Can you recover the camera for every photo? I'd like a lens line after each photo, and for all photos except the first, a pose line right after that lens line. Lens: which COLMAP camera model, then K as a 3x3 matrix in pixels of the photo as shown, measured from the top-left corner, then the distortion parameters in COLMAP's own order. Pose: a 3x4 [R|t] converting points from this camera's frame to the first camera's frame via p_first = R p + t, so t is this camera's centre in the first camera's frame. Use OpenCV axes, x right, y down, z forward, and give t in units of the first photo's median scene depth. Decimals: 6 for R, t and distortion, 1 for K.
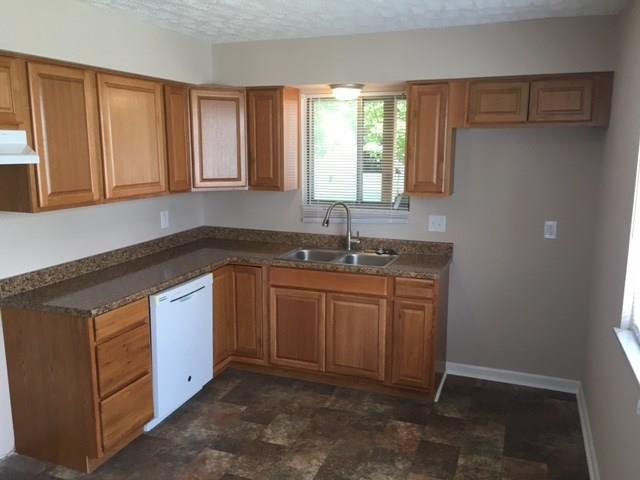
lens RADIAL K [[542.3, 0, 320.9], [0, 542.3, 238.7], [0, 0, 1]] dist [0.065614, -0.088899]
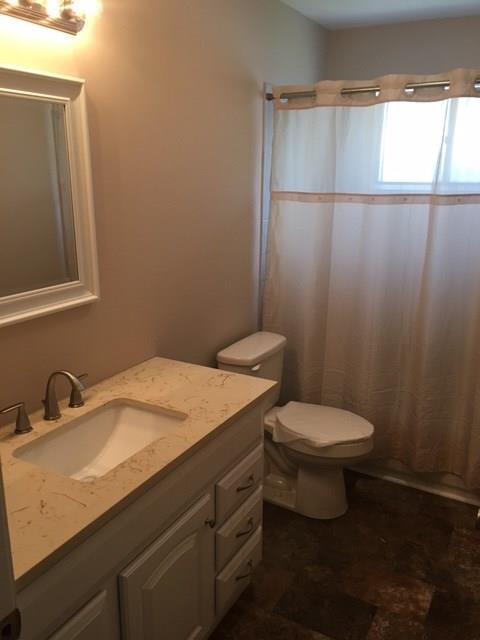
lens RADIAL K [[542.3, 0, 239.9], [0, 542.3, 320.1], [0, 0, 1]] dist [0.065614, -0.088899]
pose [[-0.165498, 0.269817, -0.948583, 0.371544], [-0.174657, 0.938624, 0.297456, -0.103944], [0.970621, 0.214905, -0.108215, 0.655703]]
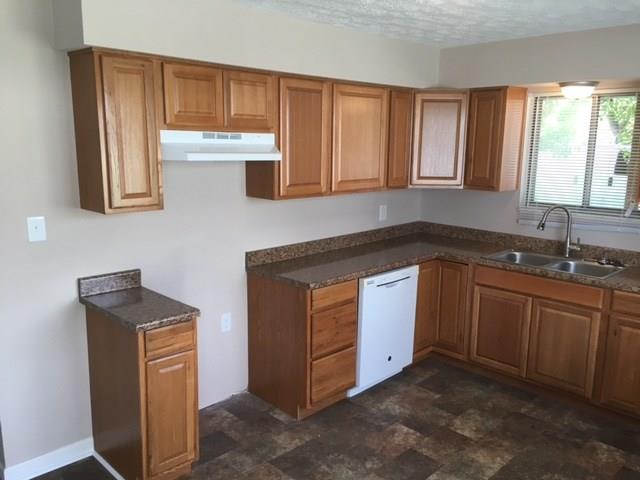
lens RADIAL K [[542.3, 0, 319.5], [0, 542.3, 236.8], [0, 0, 1]] dist [0.065614, -0.088899]
pose [[0.908233, 0.080494, -0.410651, 0.059510], [-0.079678, 0.996637, 0.019133, 0.002759], [0.410810, 0.015343, 0.911592, -0.057192]]
